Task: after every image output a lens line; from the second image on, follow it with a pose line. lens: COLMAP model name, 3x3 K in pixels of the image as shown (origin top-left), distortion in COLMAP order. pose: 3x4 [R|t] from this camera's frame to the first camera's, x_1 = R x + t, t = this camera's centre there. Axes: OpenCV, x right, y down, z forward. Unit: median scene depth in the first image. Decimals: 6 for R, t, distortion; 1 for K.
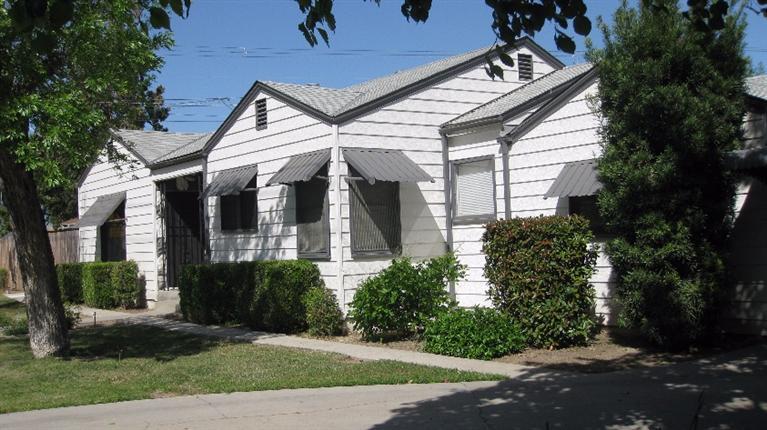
lens RADIAL K [[945.9, 0, 383.3], [0, 945.9, 214.6], [0, 0, 1]] dist [-0.010524, -0.037782]
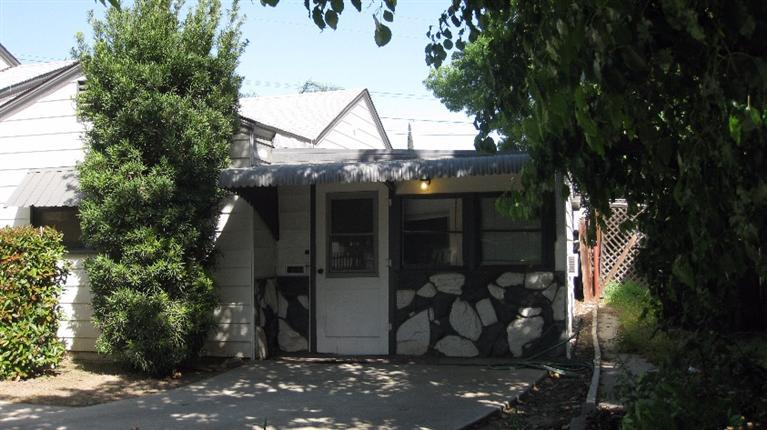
lens RADIAL K [[945.9, 0, 383.3], [0, 945.9, 214.6], [0, 0, 1]] dist [-0.010524, -0.037782]
pose [[0.820896, 0.052443, 0.568664, -0.046524], [-0.039779, 0.998607, -0.034671, 0.007192], [-0.569690, 0.005840, 0.821839, 0.097407]]
